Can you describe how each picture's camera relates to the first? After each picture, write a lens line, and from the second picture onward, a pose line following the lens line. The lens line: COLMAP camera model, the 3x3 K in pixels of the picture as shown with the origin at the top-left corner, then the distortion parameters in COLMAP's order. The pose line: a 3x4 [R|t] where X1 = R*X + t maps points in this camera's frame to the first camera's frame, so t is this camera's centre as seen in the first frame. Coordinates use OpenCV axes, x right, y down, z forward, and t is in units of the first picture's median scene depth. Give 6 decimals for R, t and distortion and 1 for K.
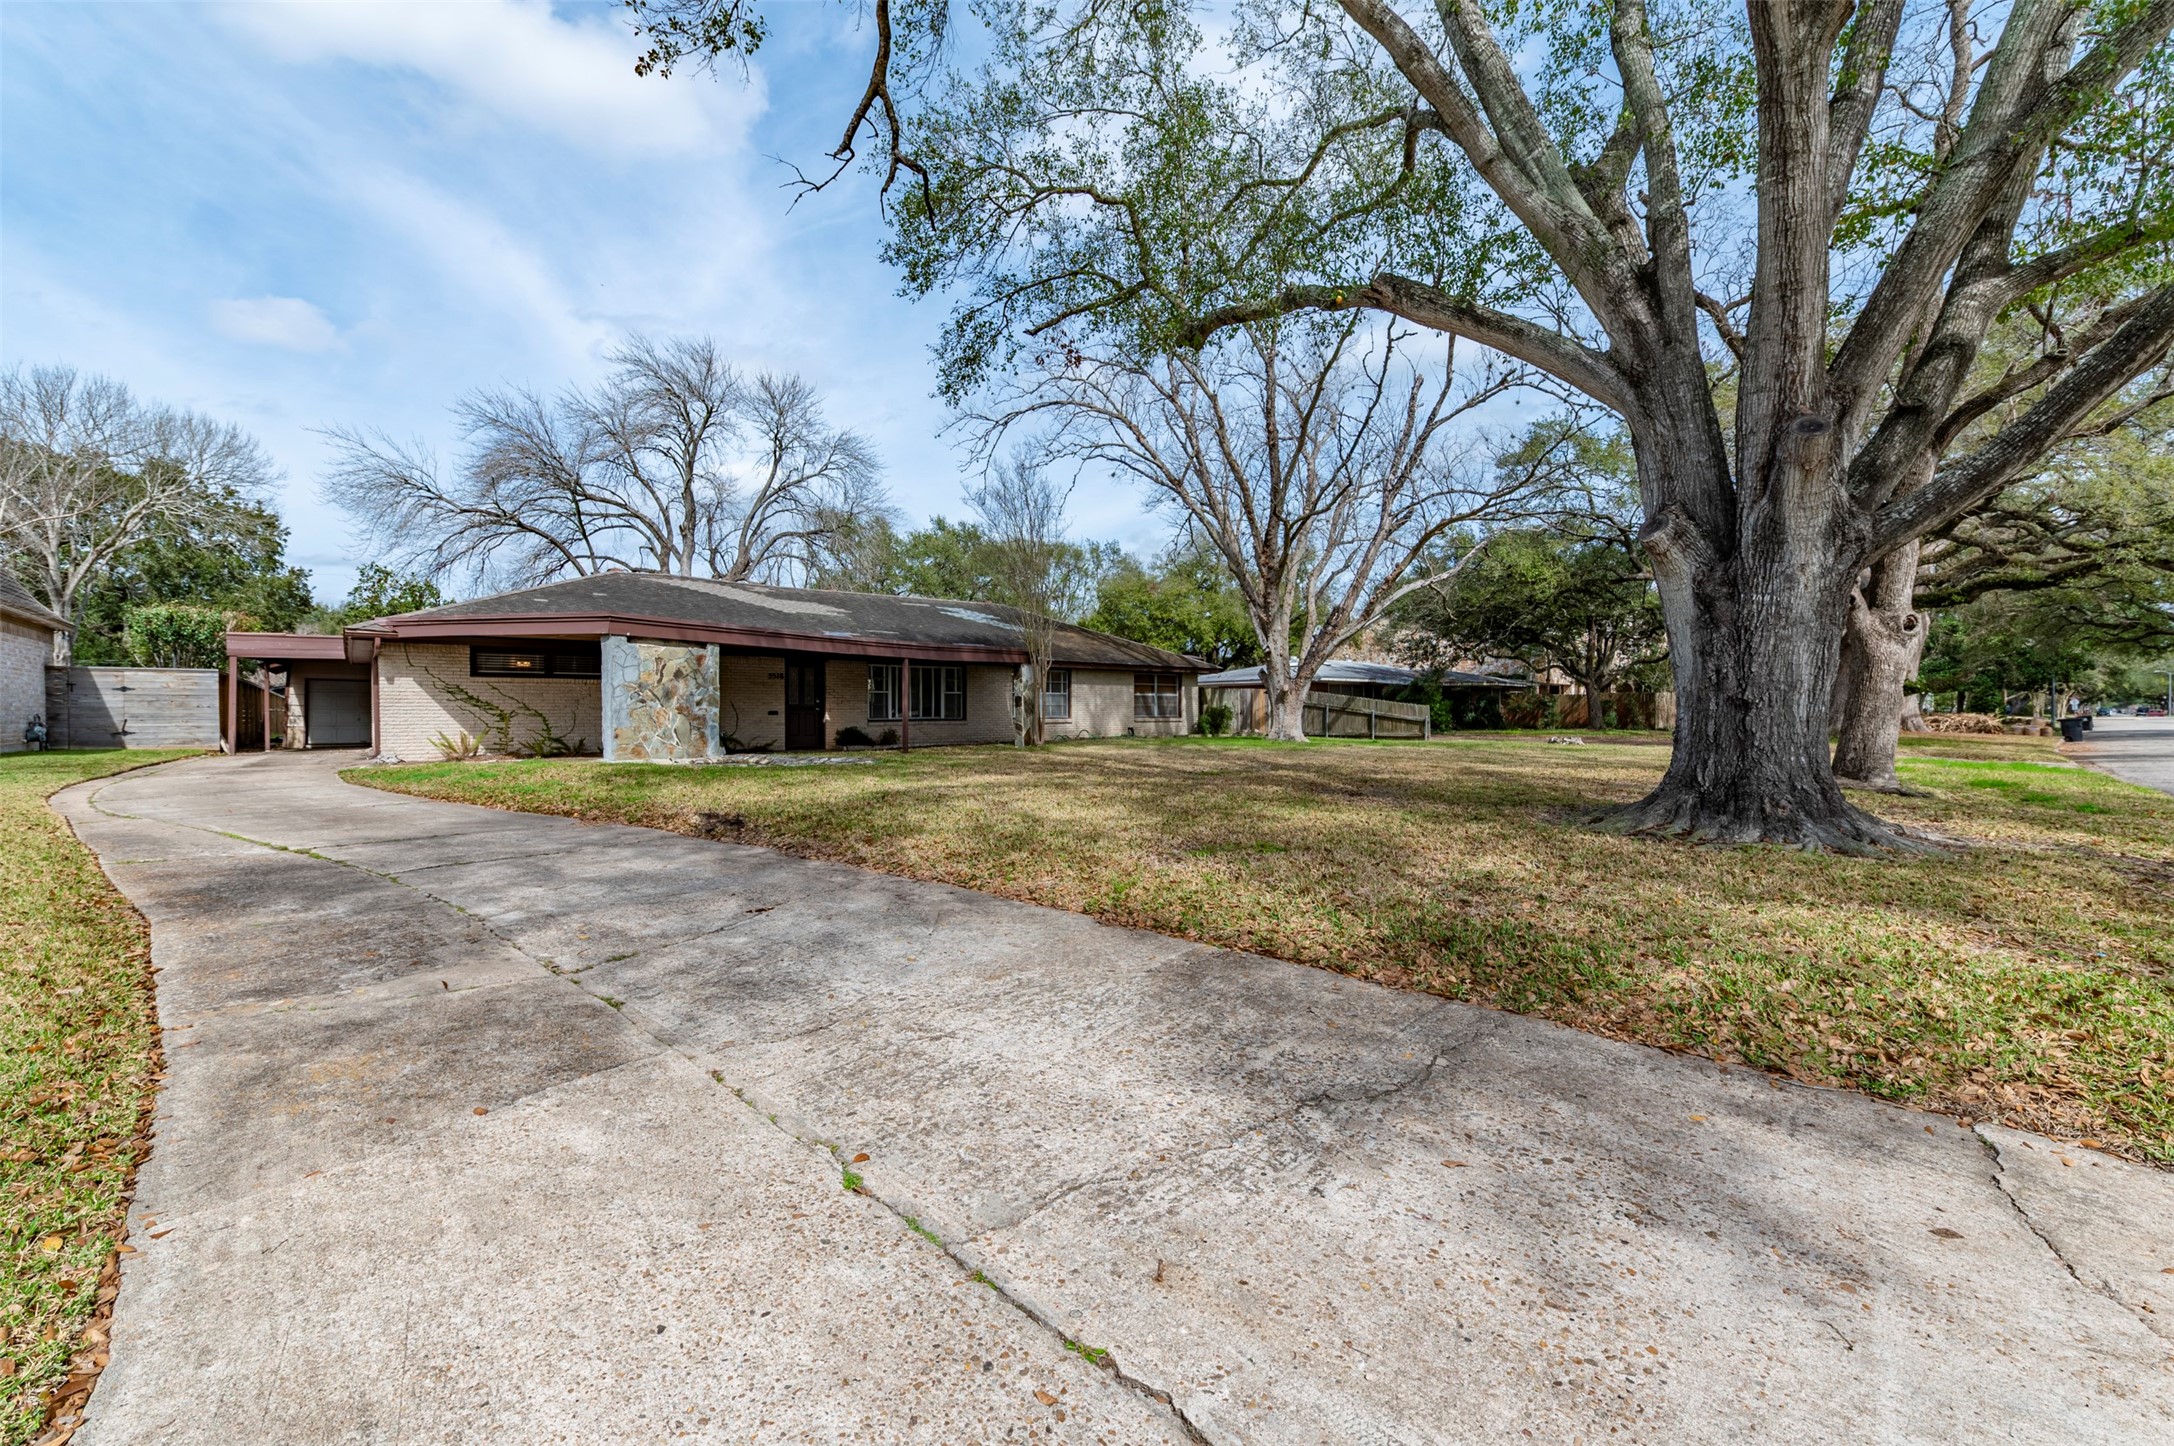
lens RADIAL K [[894.5, 0, 1093.9], [0, 894.5, 715.5], [0, 0, 1]] dist [-0.002869, -0.000294]
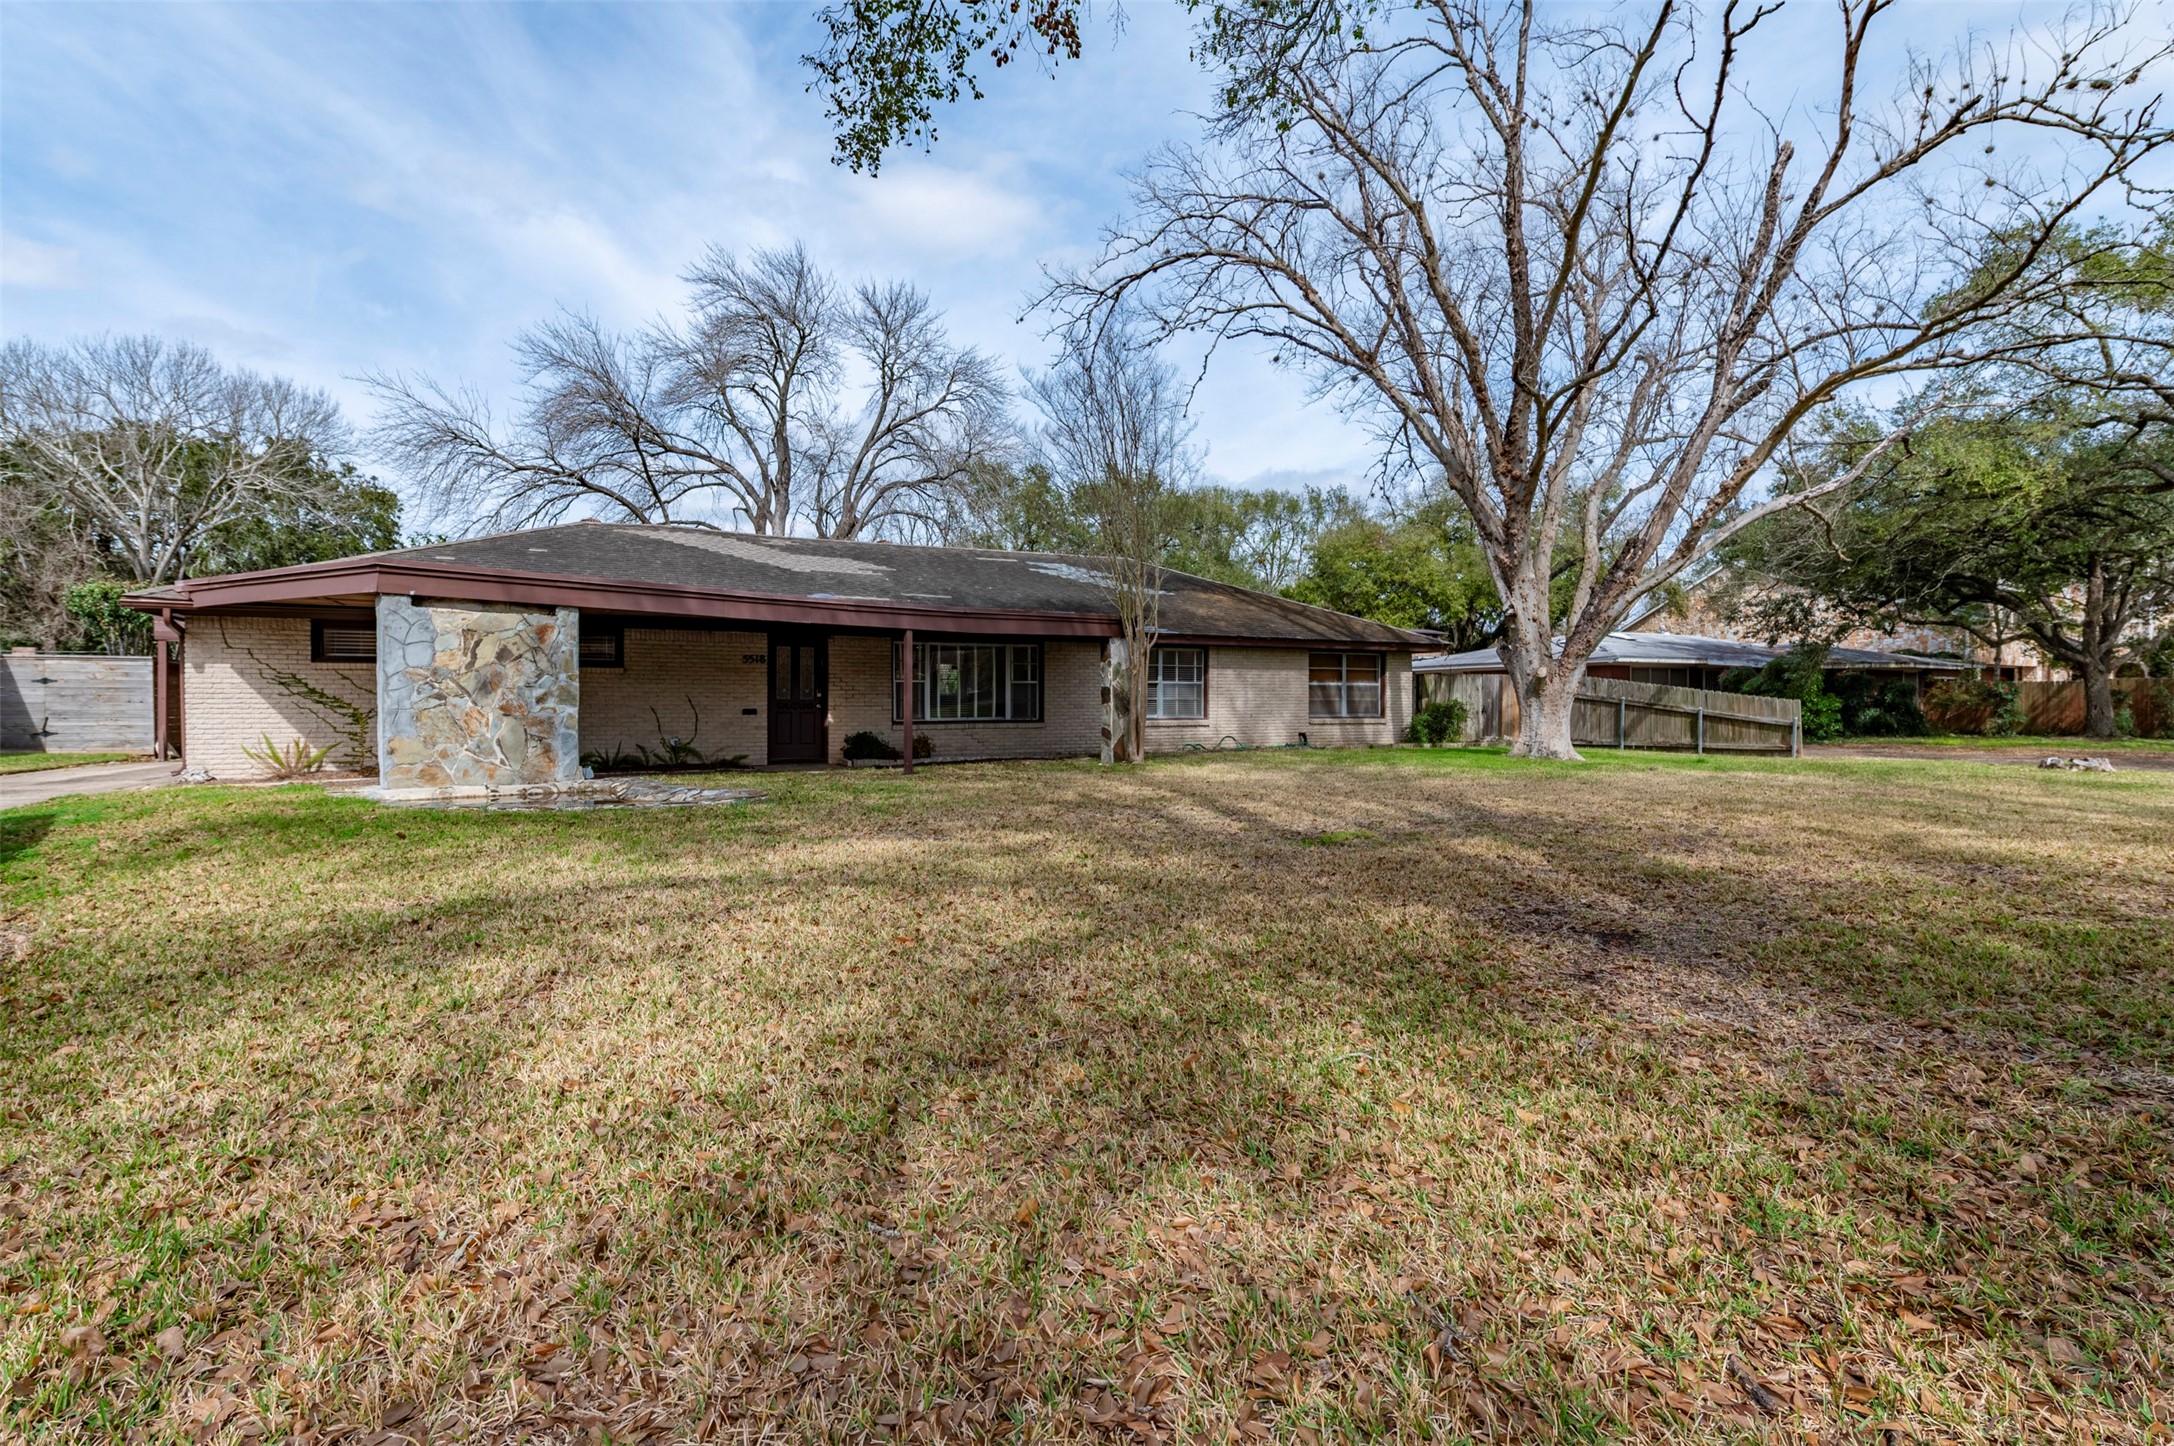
lens RADIAL K [[1056.7, 0, 1094.3], [0, 1056.7, 710.9], [0, 0, 1]] dist [0.000959, -0.002200]
pose [[0.974871, 0.003090, -0.222751, 0.069757], [-0.002570, 0.999993, 0.002627, -0.005076], [0.222757, -0.001989, 0.974872, 0.201870]]
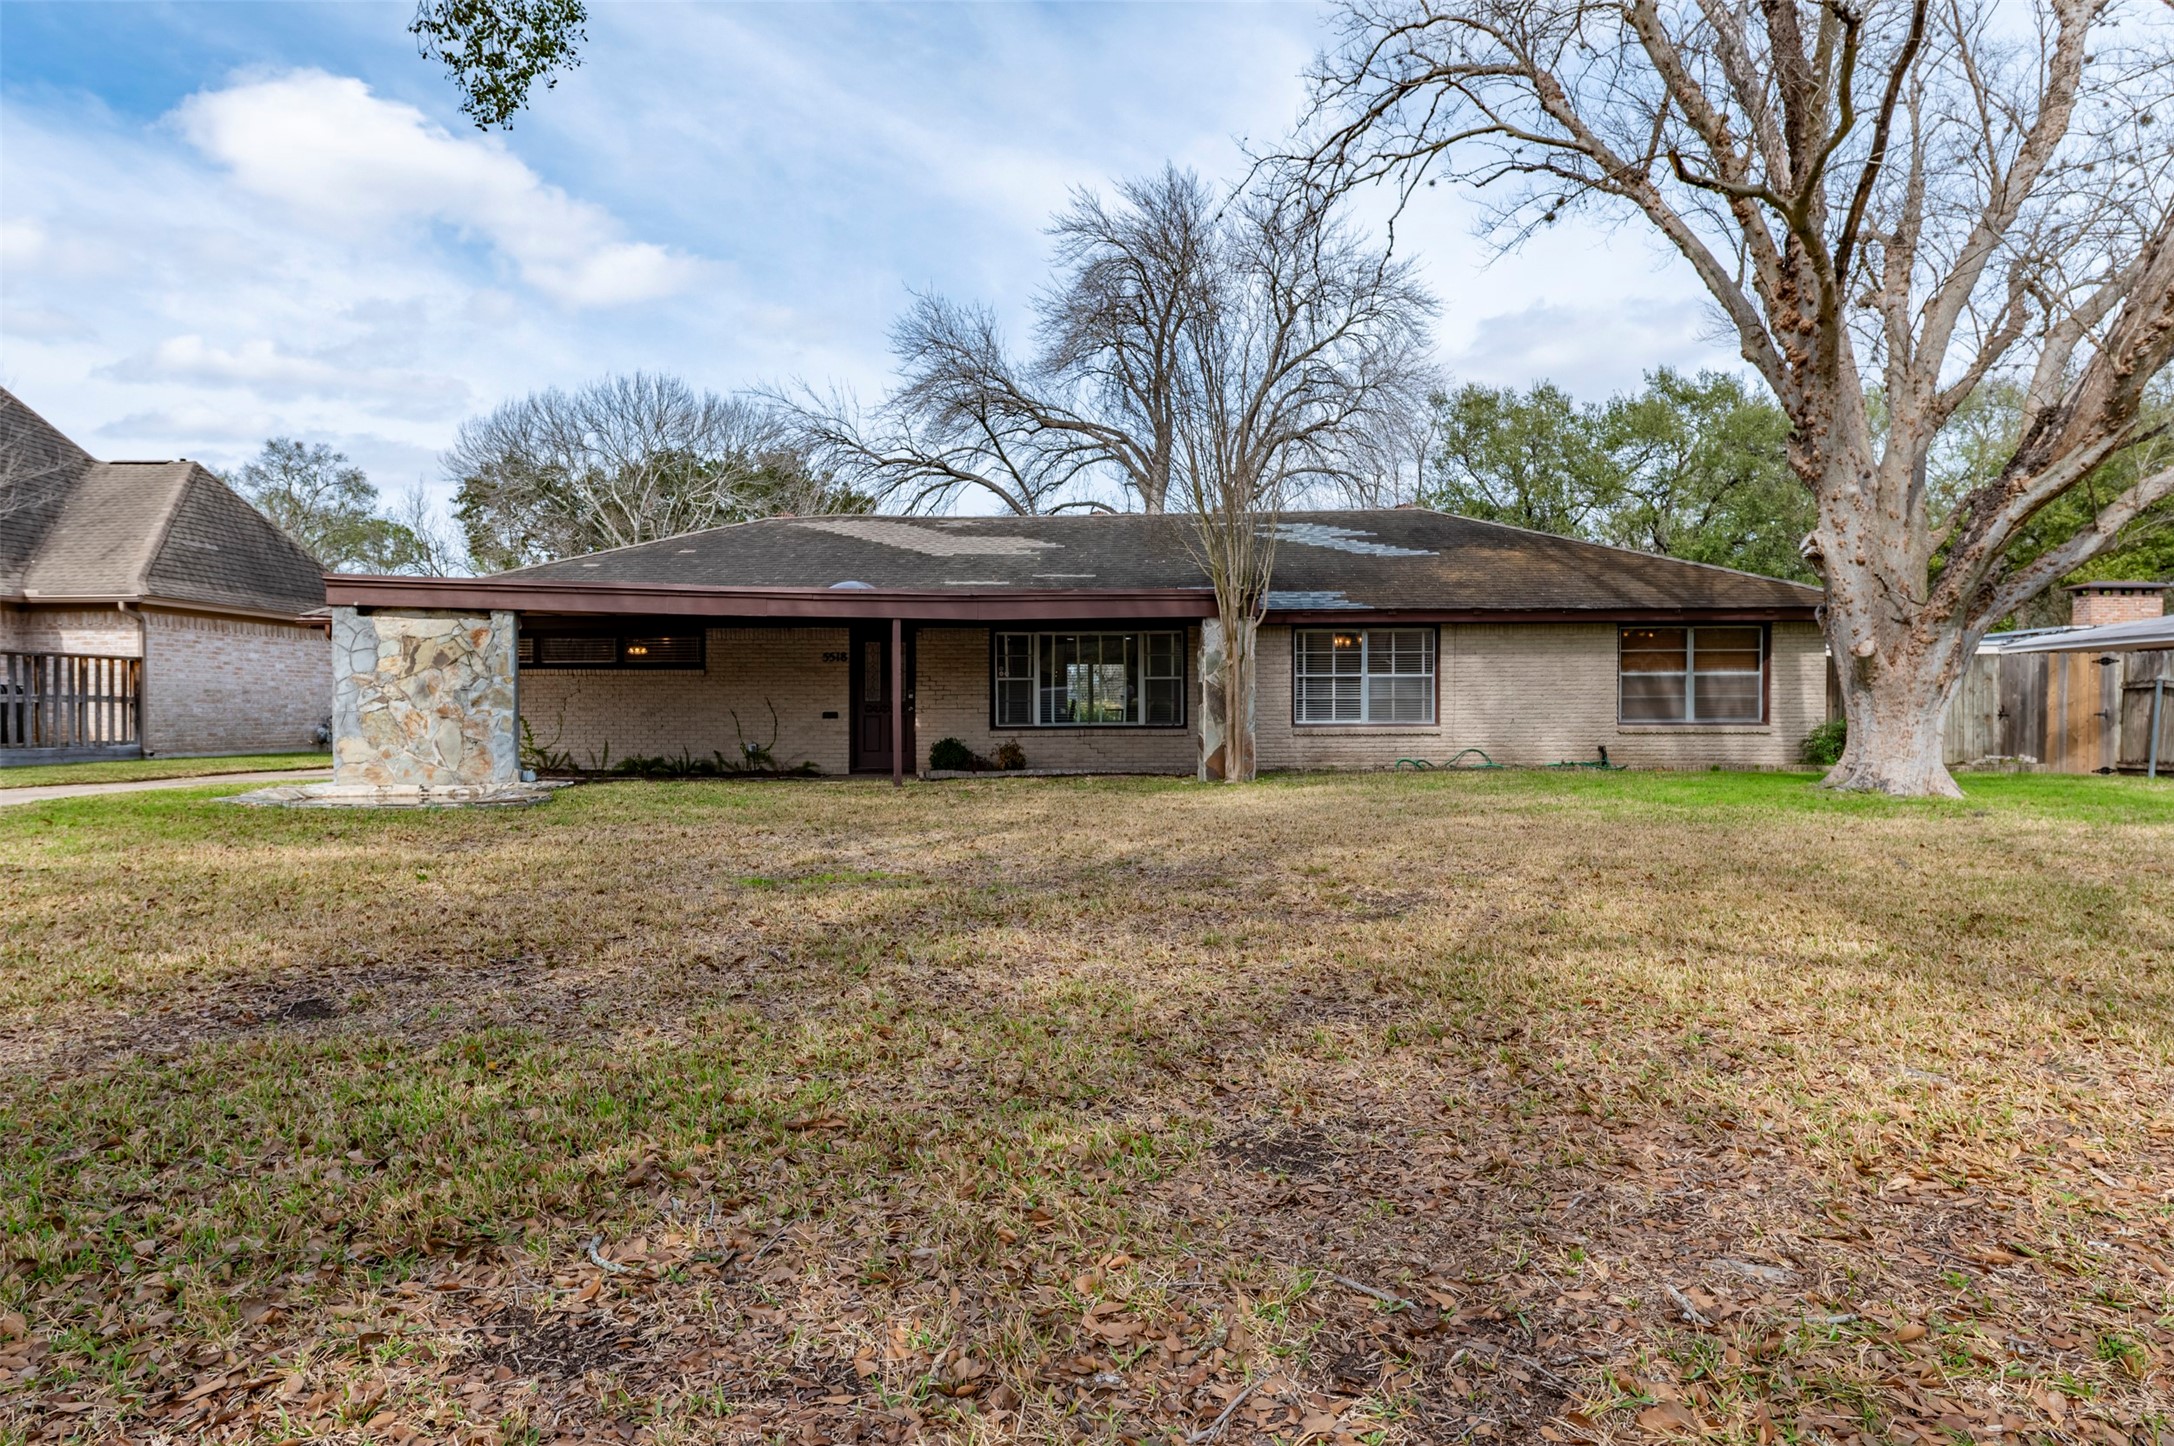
lens RADIAL K [[1291.1, 0, 1077.1], [0, 1291.1, 732.3], [0, 0, 1]] dist [-0.003112, -0.001624]
pose [[0.733192, 0.011405, -0.679926, 0.311153], [-0.000969, 0.999876, 0.015726, -0.004279], [0.680021, -0.010871, 0.733112, 0.354646]]
